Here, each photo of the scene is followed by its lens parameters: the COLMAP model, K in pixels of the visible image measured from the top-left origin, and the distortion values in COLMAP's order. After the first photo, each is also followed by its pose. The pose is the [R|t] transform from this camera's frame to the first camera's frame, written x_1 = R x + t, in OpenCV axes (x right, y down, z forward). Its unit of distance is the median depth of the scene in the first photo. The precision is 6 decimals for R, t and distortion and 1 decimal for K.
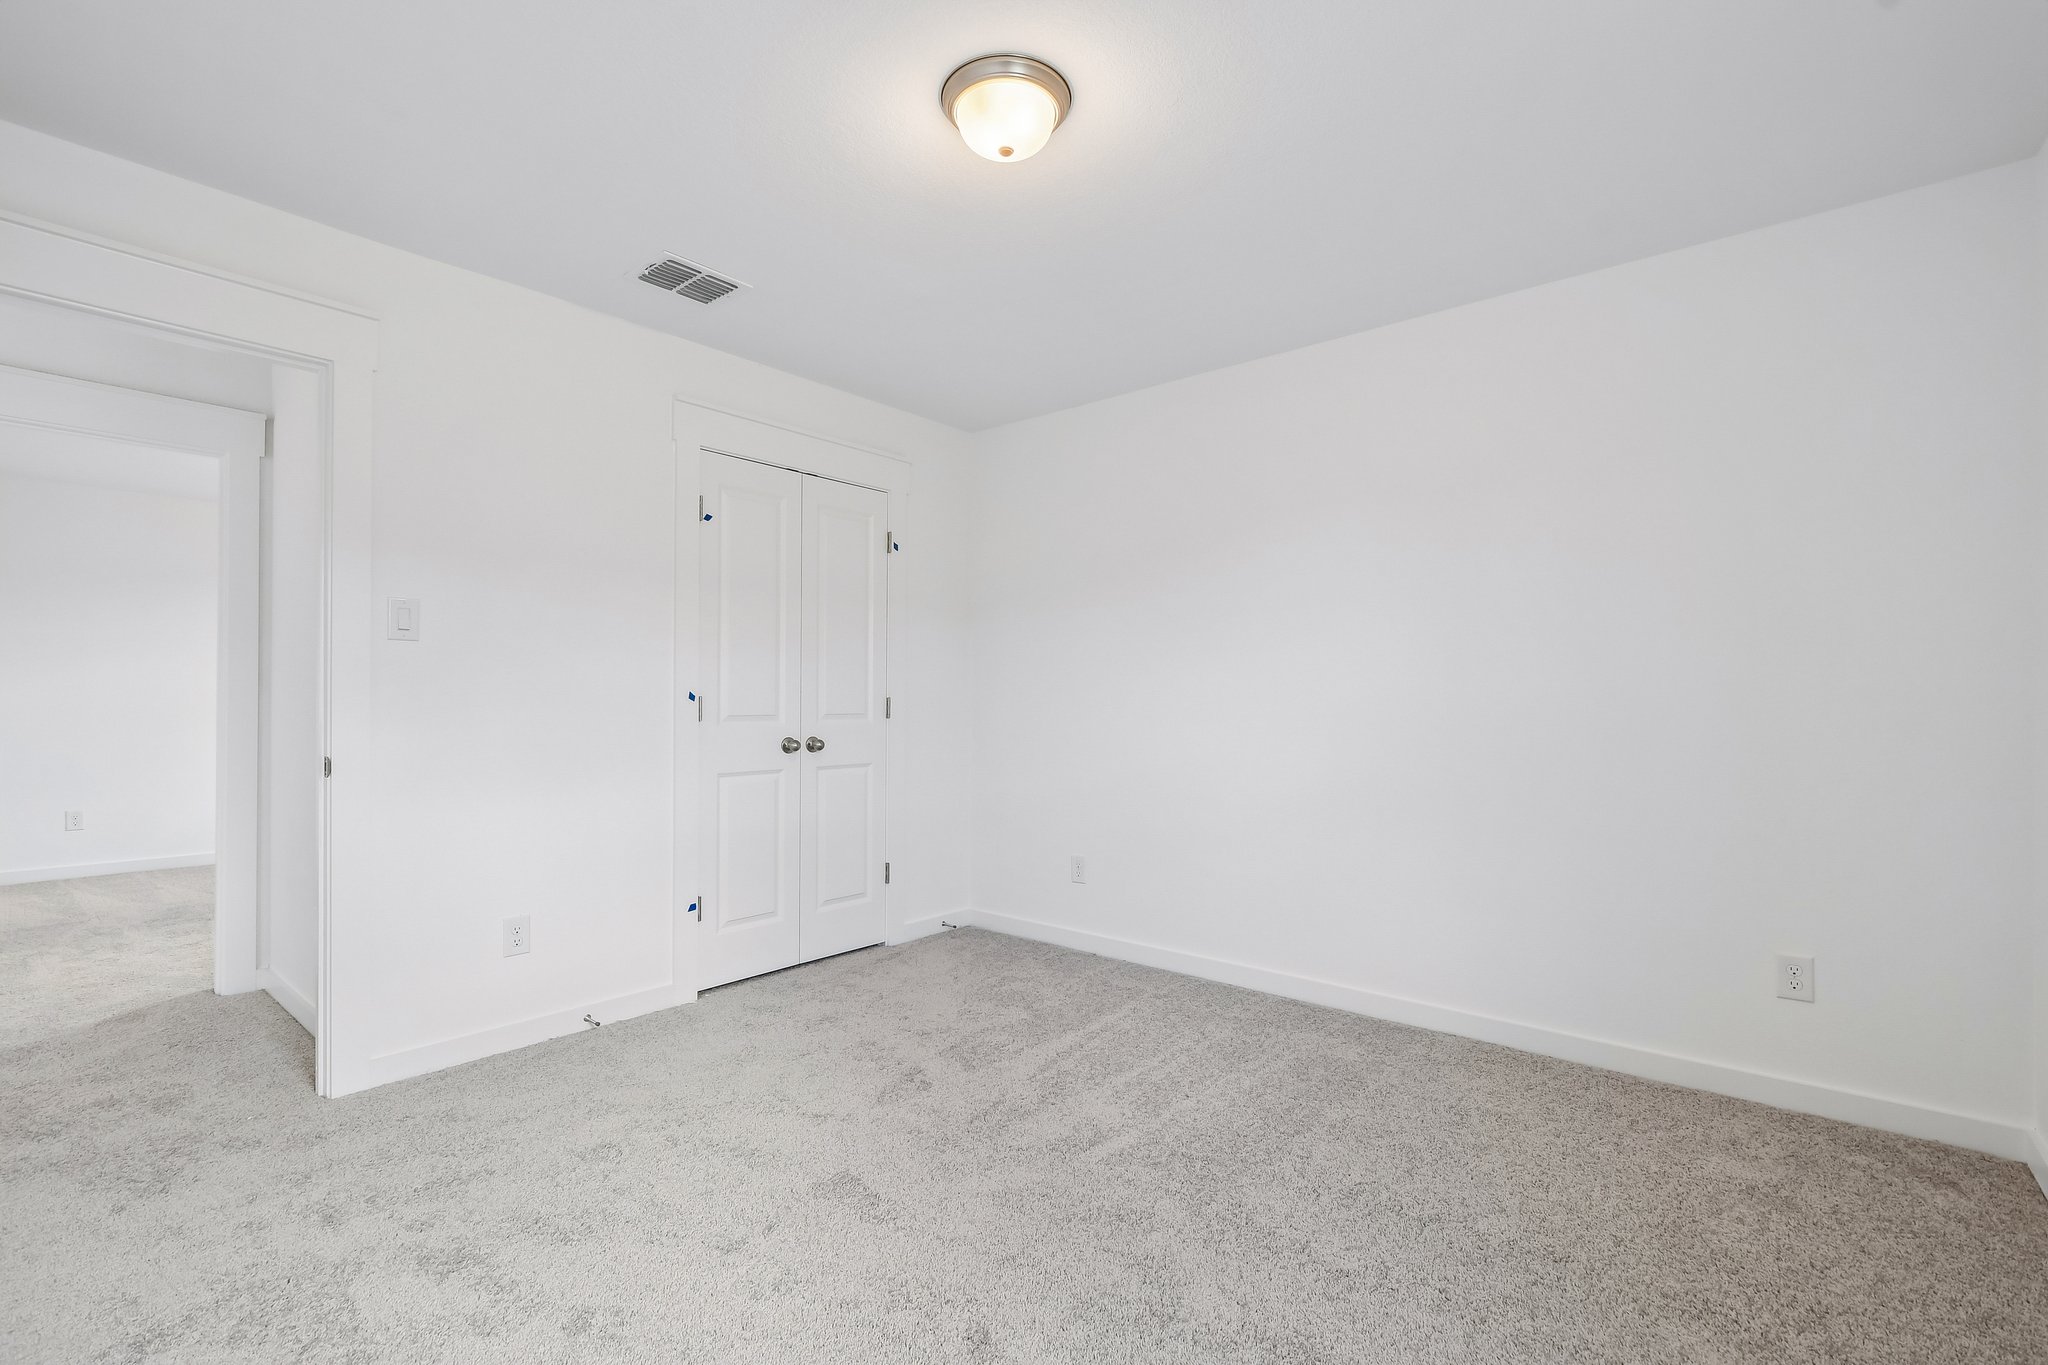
lens RADIAL K [[891.3, 0, 1015.4], [0, 891.3, 704.9], [0, 0, 1]] dist [-0.013558, -0.000477]
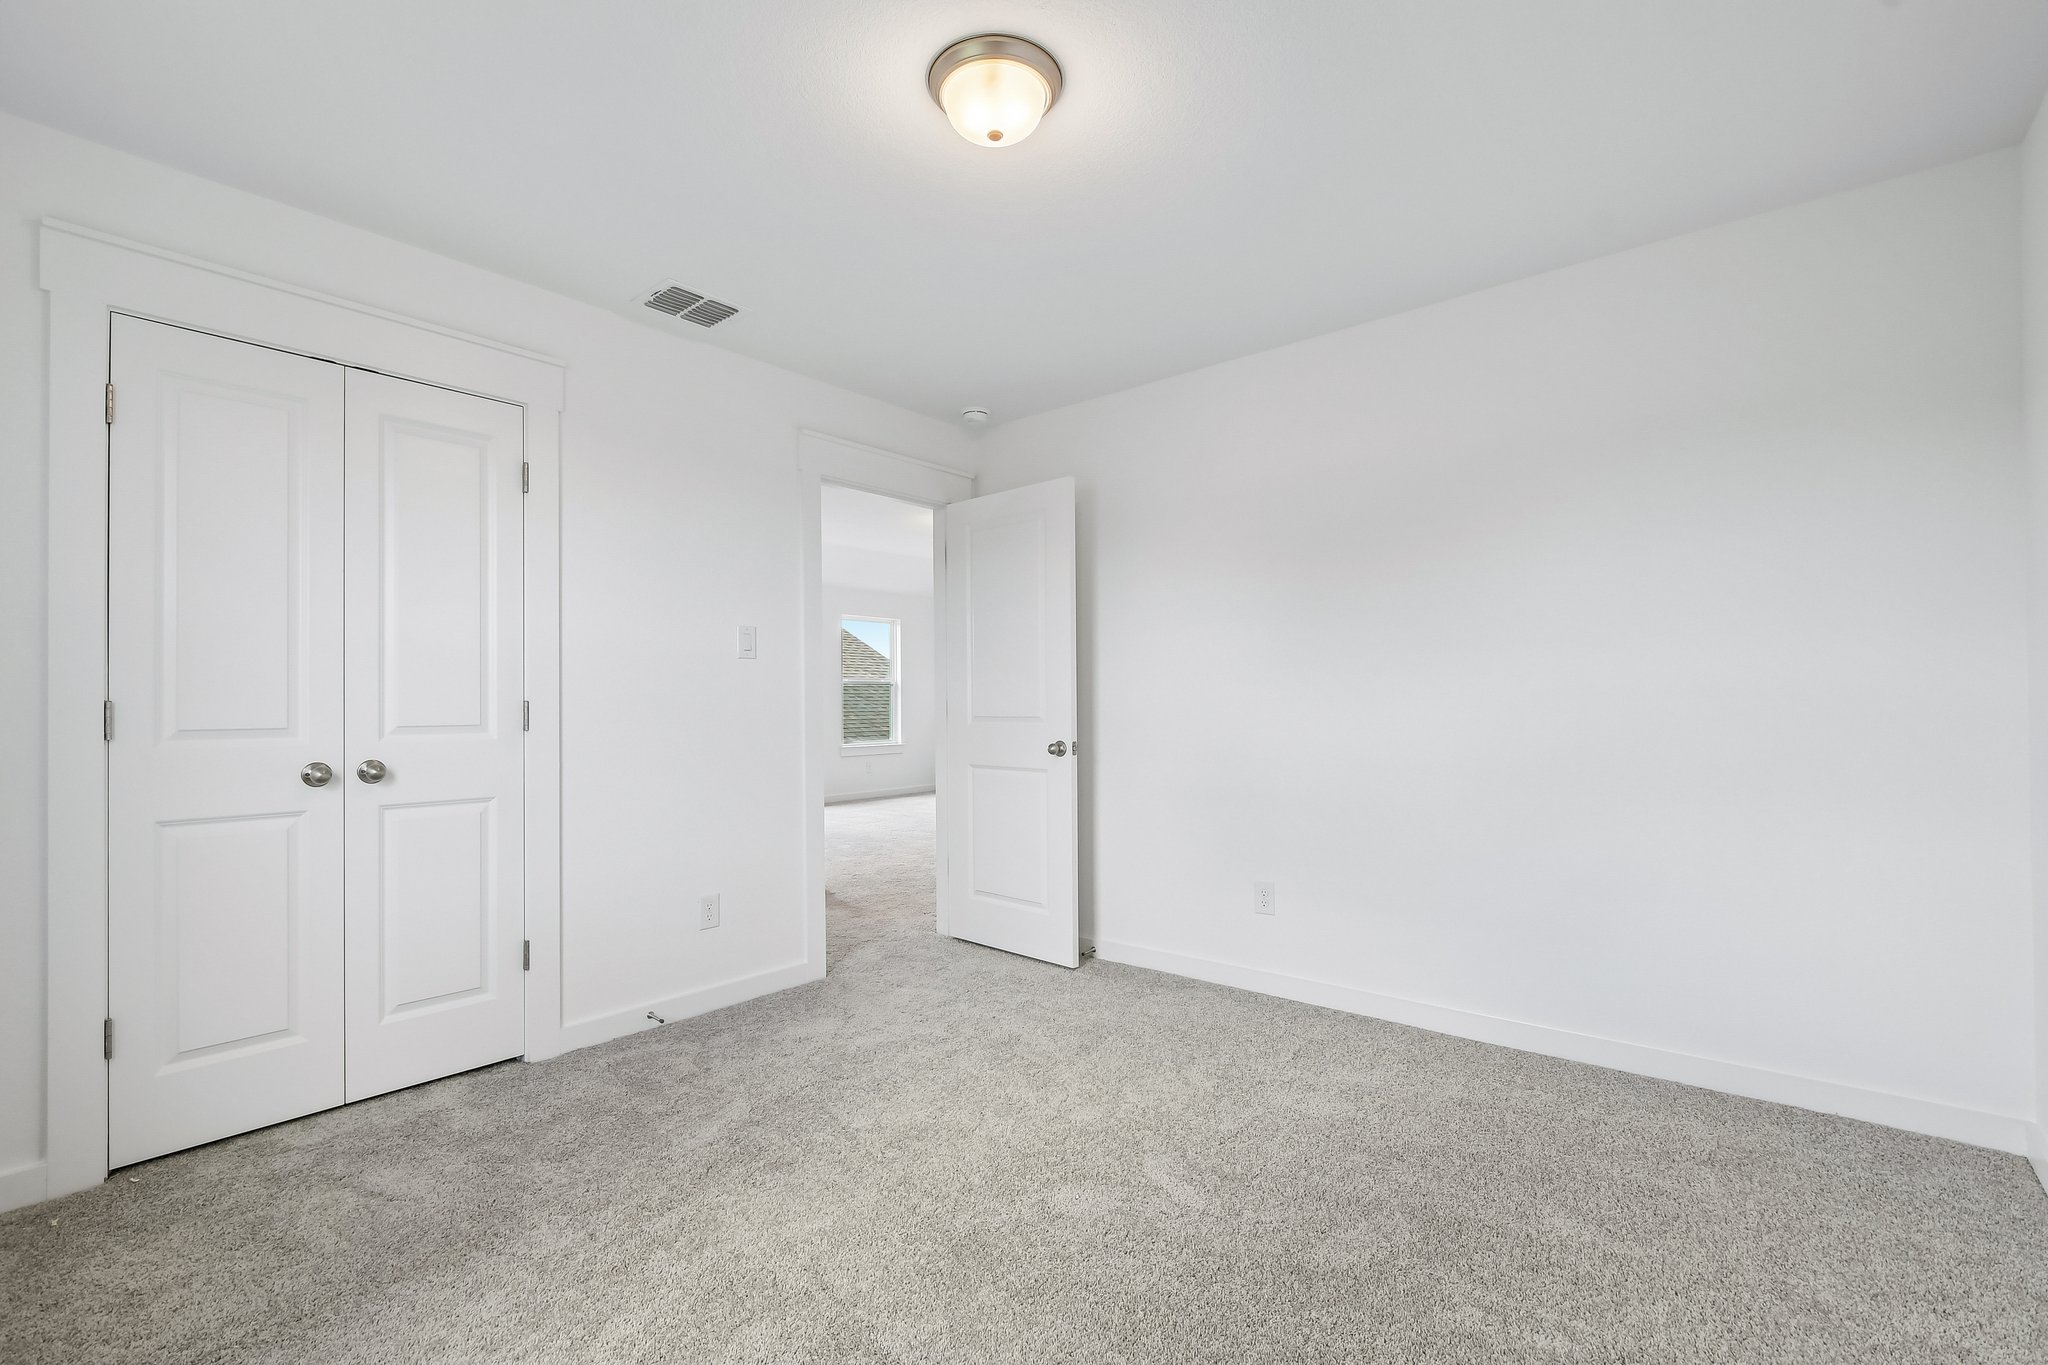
lens RADIAL K [[898.3, 0, 1018.2], [0, 898.3, 697.7], [0, 0, 1]] dist [-0.001338, -0.000976]
pose [[0.999914, -0.005502, -0.011924, 0.263737], [0.005365, 0.999920, -0.011494, -0.001378], [0.011986, 0.011429, 0.999863, 0.324829]]
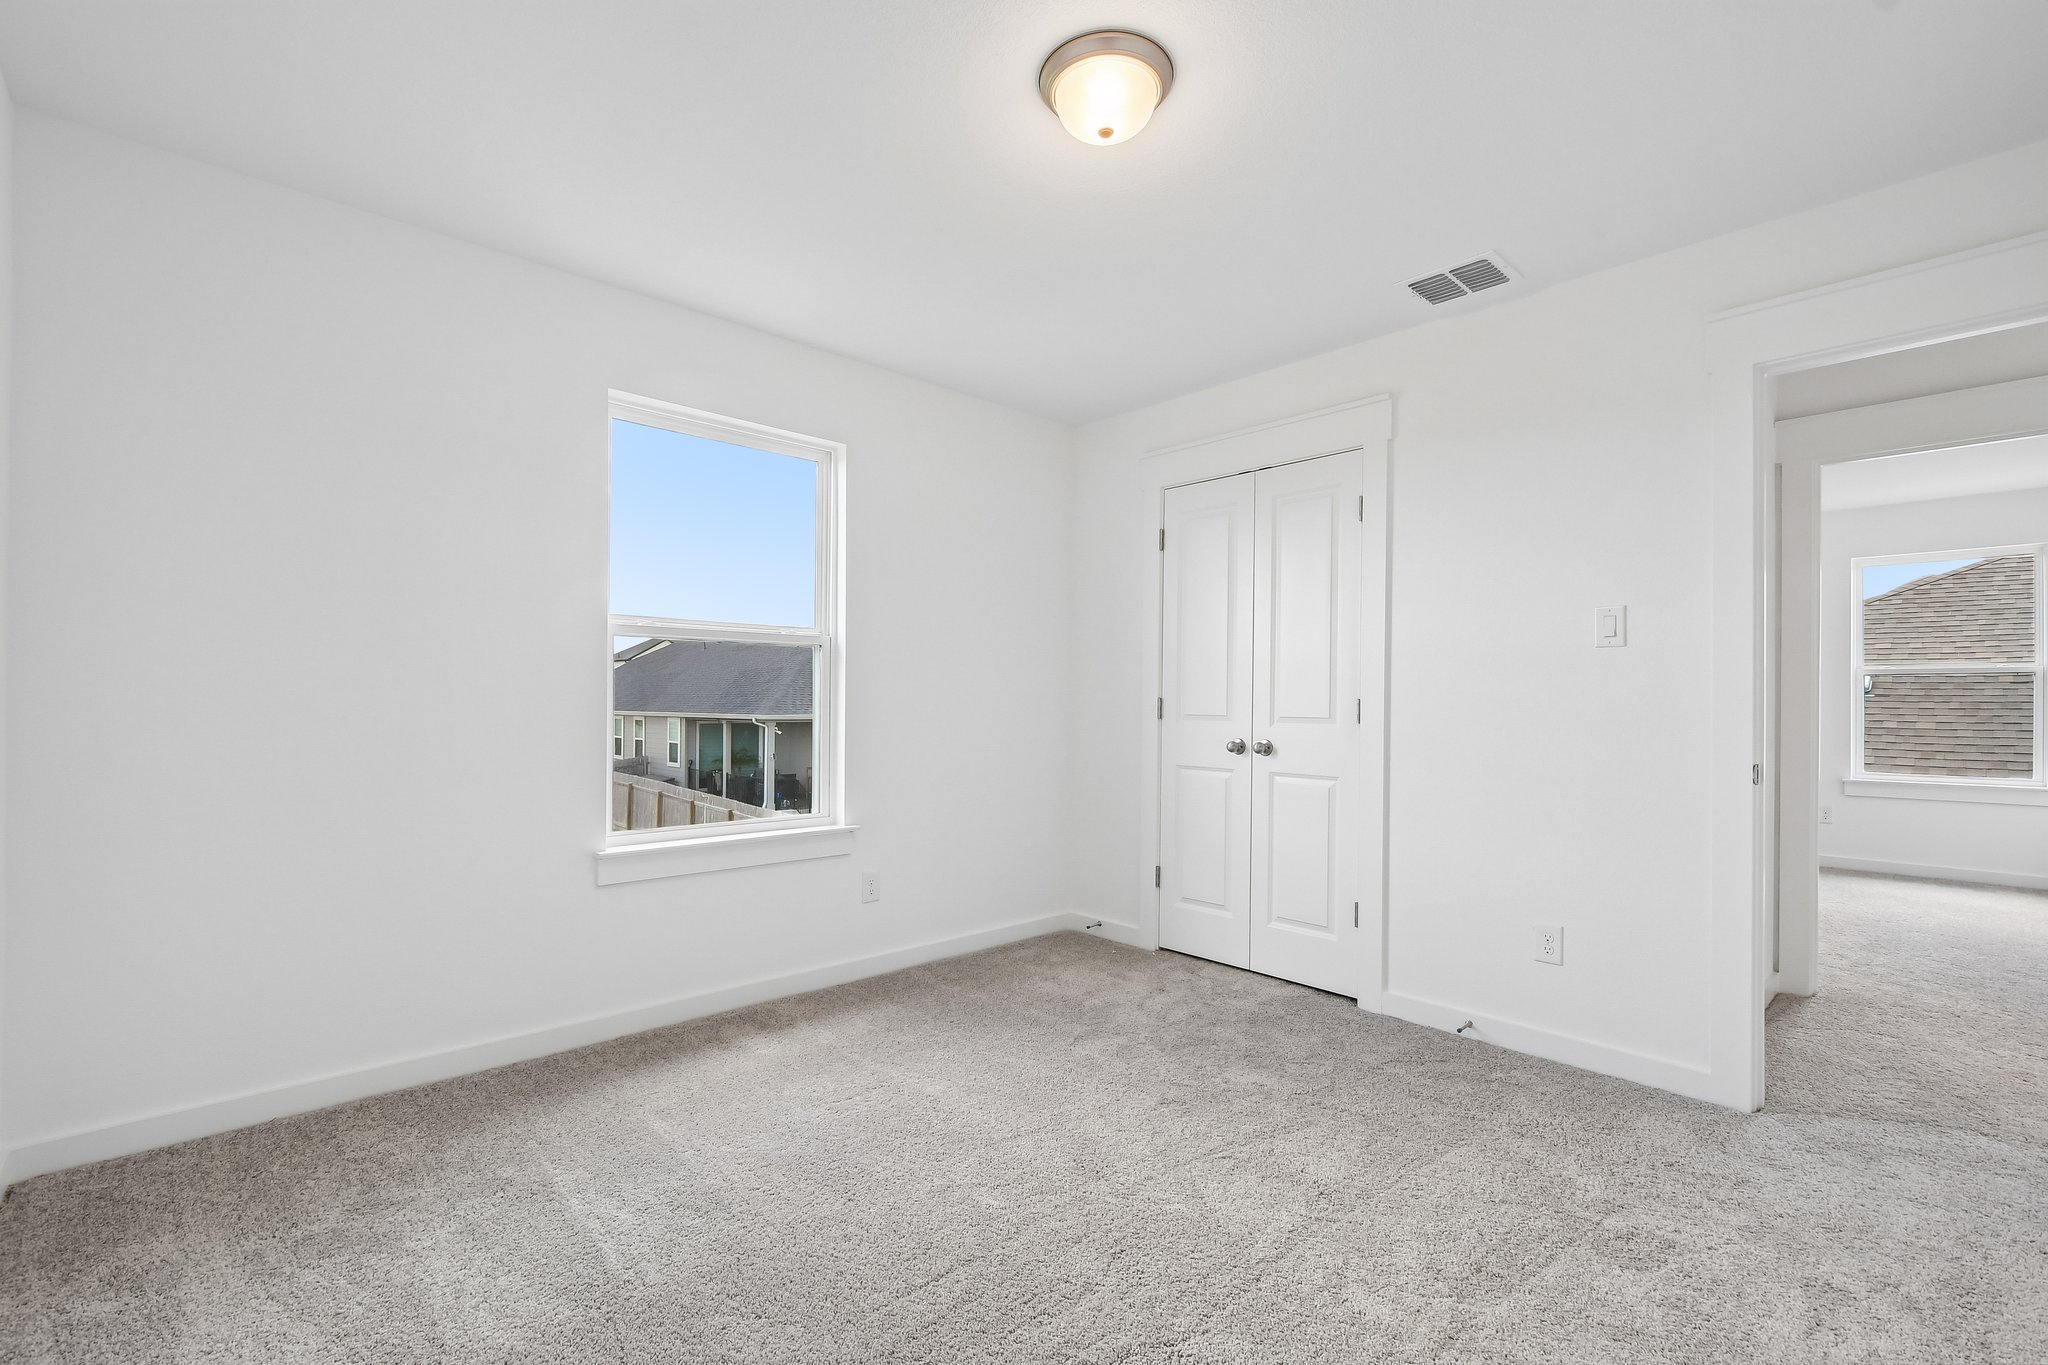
lens RADIAL K [[898.3, 0, 1018.2], [0, 898.3, 697.7], [0, 0, 1]] dist [-0.001338, -0.000976]
pose [[-0.130640, 0.003630, -0.991423, 0.756038], [-0.009417, 0.999944, 0.004902, -0.012075], [0.991385, 0.009976, -0.130598, 0.847862]]
